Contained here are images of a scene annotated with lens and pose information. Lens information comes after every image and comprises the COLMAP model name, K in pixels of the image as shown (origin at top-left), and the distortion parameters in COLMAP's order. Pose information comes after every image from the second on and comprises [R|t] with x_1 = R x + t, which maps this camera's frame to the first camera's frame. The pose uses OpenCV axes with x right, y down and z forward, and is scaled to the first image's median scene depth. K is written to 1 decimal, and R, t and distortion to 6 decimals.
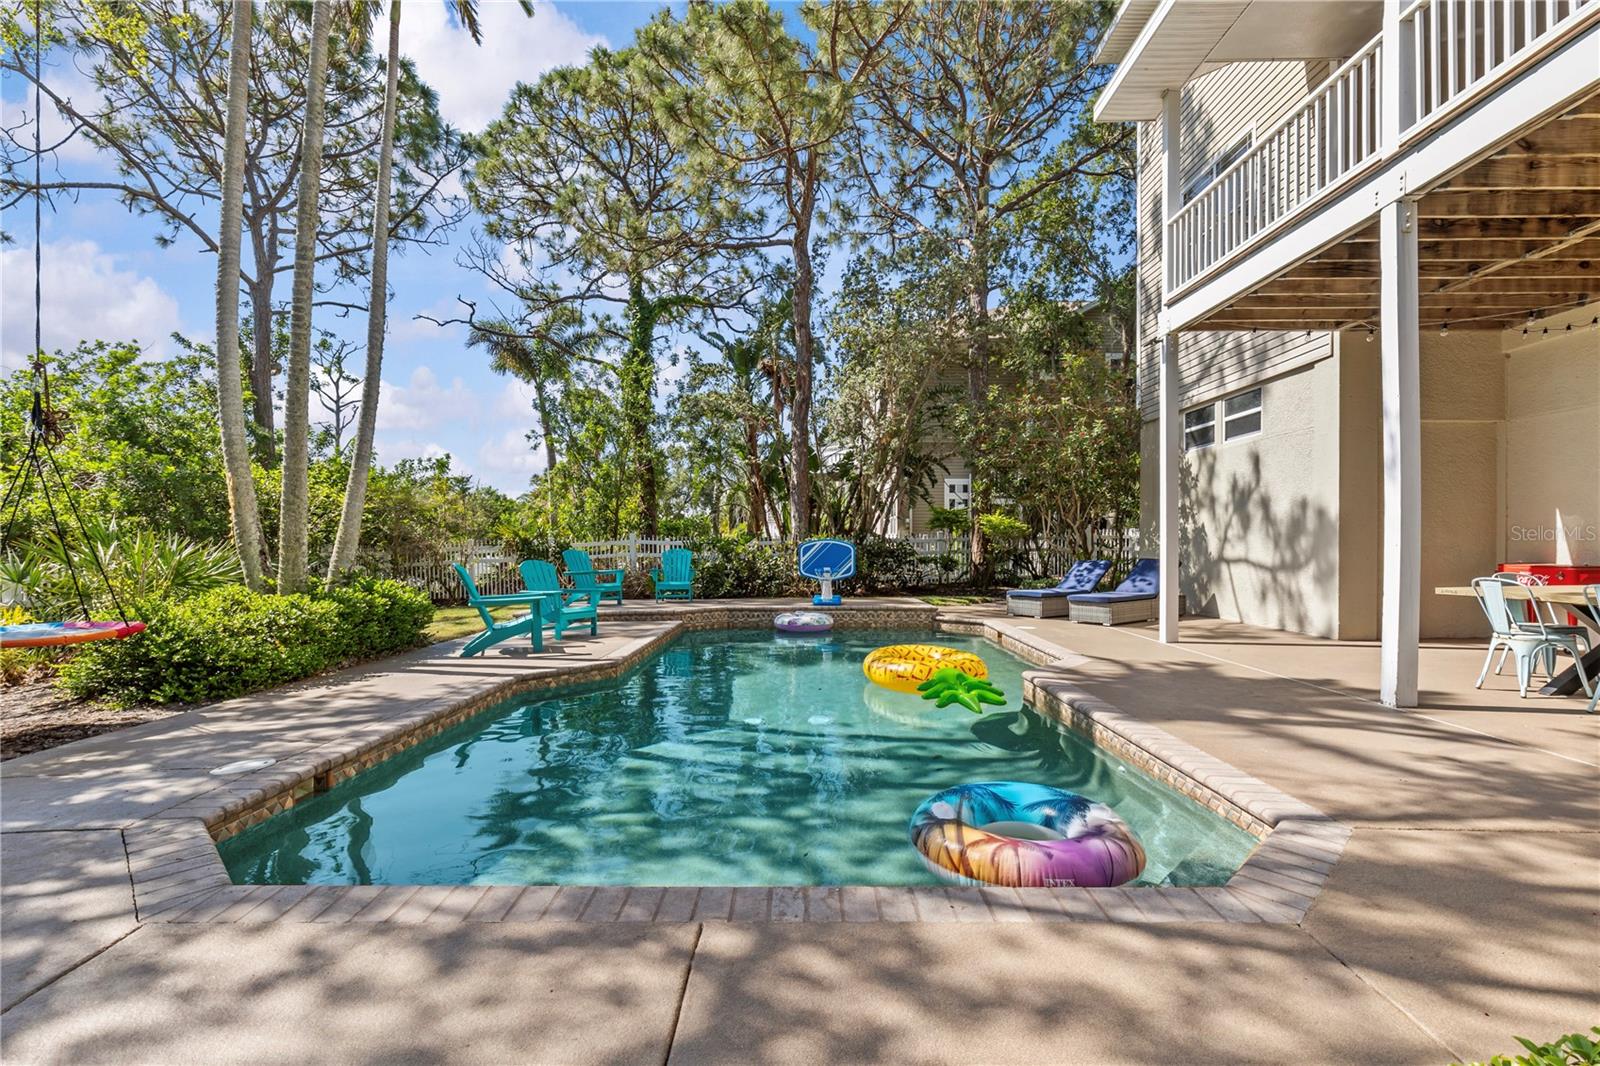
lens RADIAL K [[724.9, 0, 800.0], [0, 724.9, 545.0], [0, 0, 1]] dist [0.007691, -0.002560]
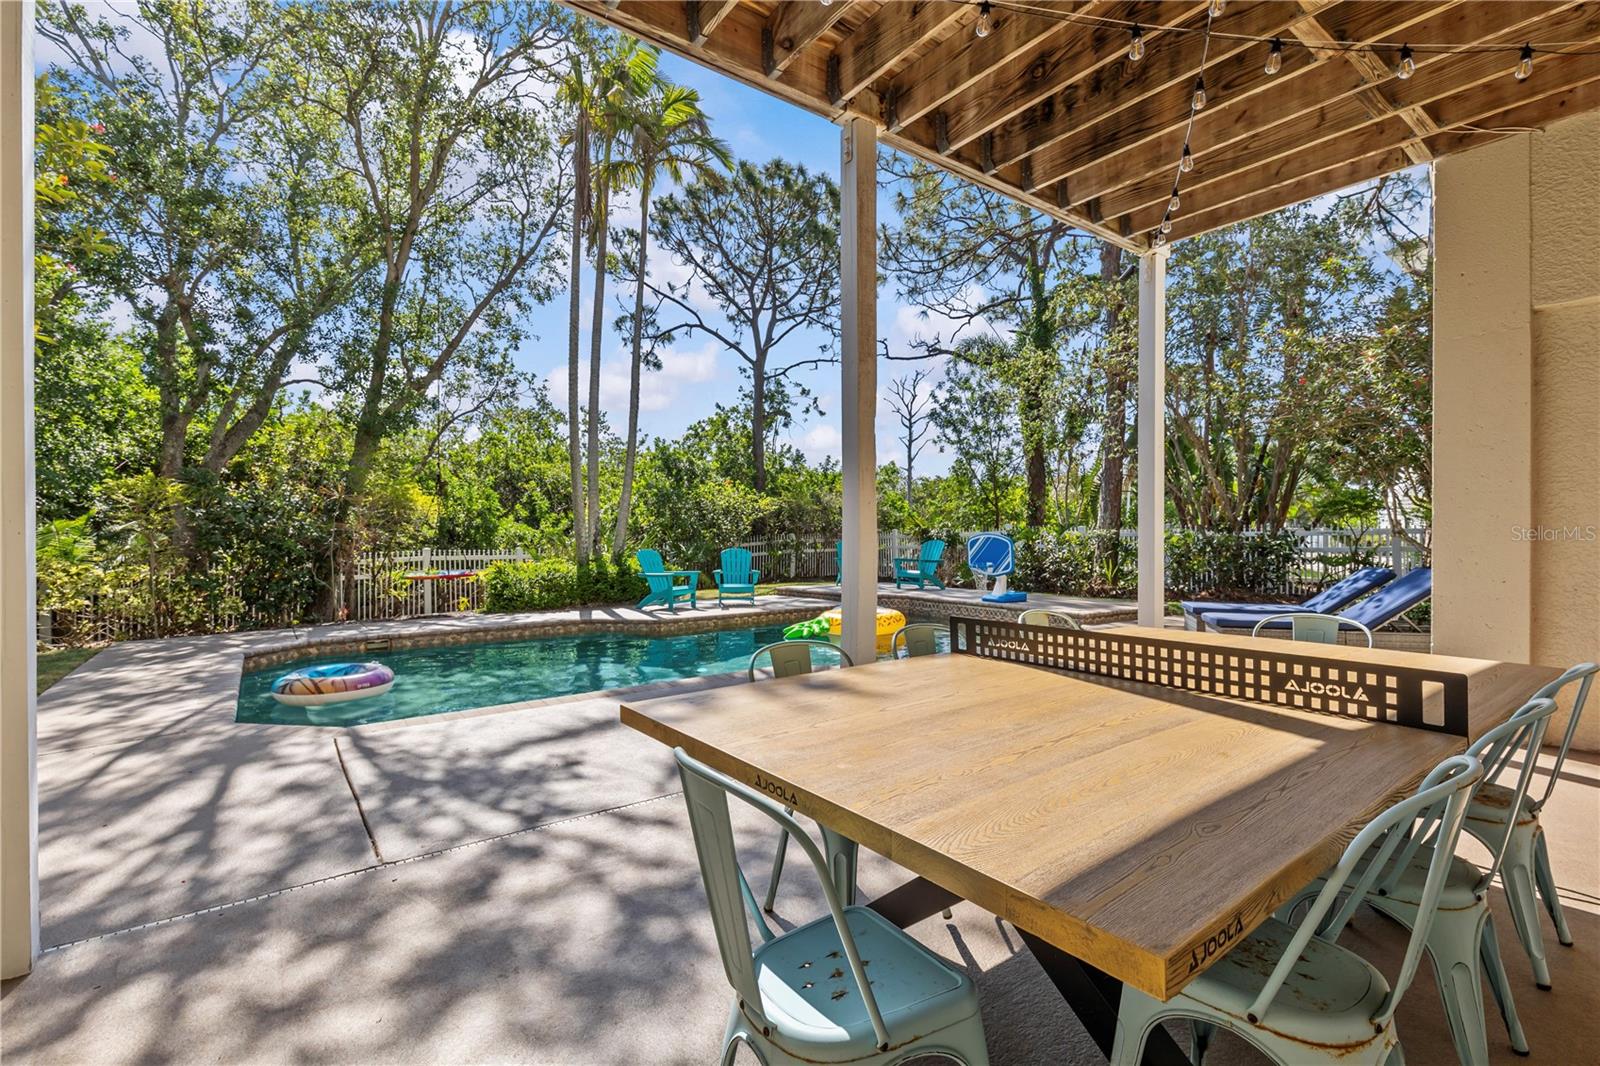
lens RADIAL K [[724.9, 0, 804.0], [0, 724.9, 528.4], [0, 0, 1]] dist [0.007691, -0.002560]
pose [[0.600362, 0.002320, -0.799725, 0.667250], [-0.003558, 0.999994, 0.000230, -0.015593], [0.799720, 0.002708, 0.600367, 0.224730]]
